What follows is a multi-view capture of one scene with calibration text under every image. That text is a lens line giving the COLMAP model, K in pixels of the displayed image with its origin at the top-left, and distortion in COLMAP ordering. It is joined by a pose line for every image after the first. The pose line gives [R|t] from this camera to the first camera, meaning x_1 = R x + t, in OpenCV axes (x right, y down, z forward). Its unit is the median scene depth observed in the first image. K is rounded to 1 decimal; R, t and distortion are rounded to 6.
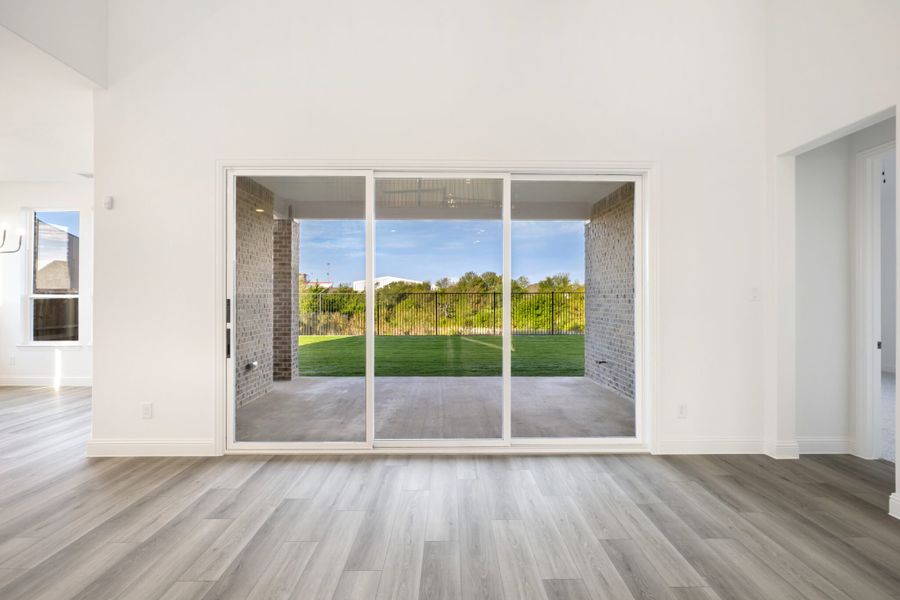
lens RADIAL K [[403.3, 0, 450.4], [0, 403.3, 298.9], [0, 0, 1]] dist [-0.005045, -0.000784]
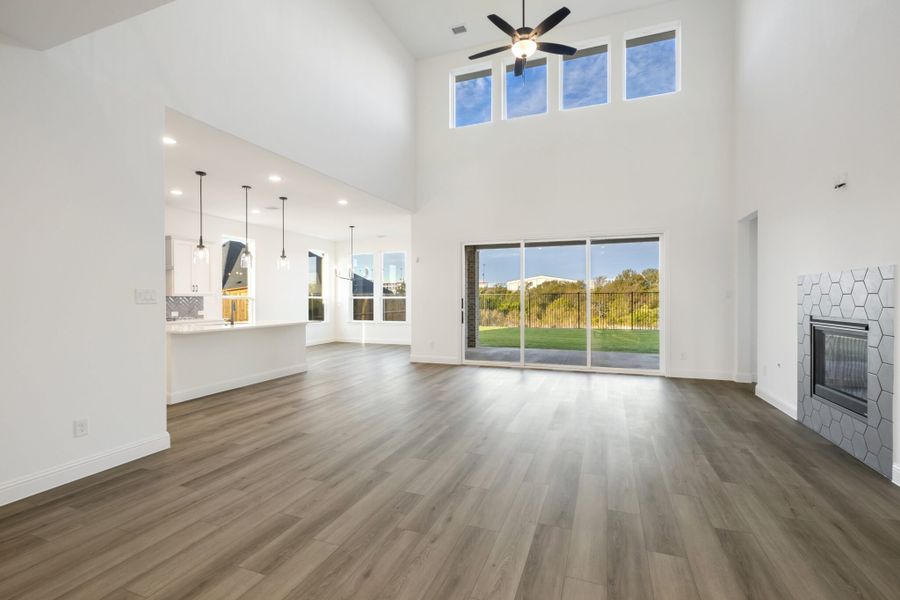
lens RADIAL K [[403.3, 0, 450.4], [0, 403.3, 298.9], [0, 0, 1]] dist [-0.005045, -0.000784]
pose [[0.930162, -0.002396, -0.367143, 0.028760], [0.002984, 0.999995, 0.001035, -0.000008], [0.367138, -0.002058, 0.930164, -0.141130]]
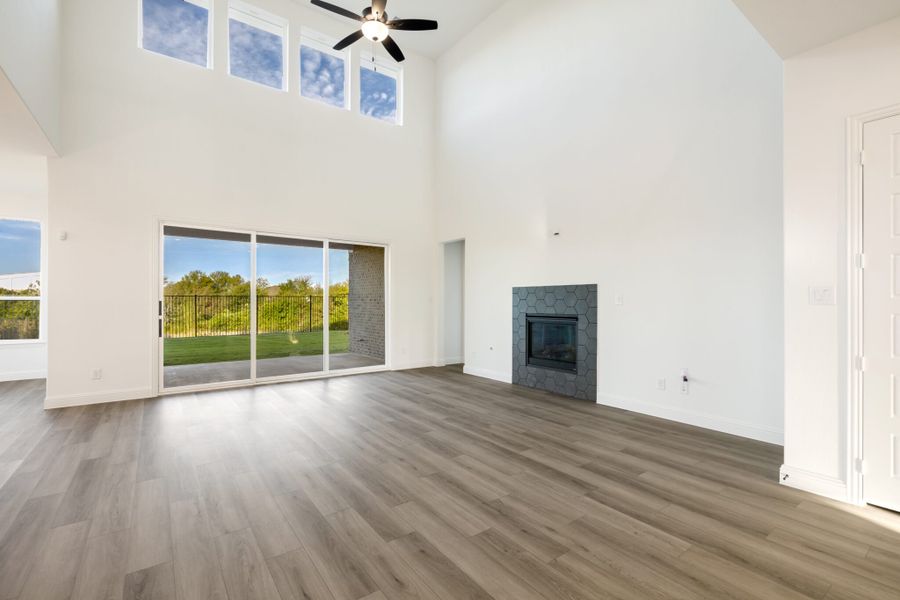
lens RADIAL K [[403.3, 0, 450.4], [0, 403.3, 298.9], [0, 0, 1]] dist [-0.005045, -0.000784]
pose [[0.809387, 0.006307, 0.587242, -0.064454], [-0.002001, 0.999966, -0.007982, 0.000331], [-0.587272, 0.005285, 0.809372, -0.117611]]
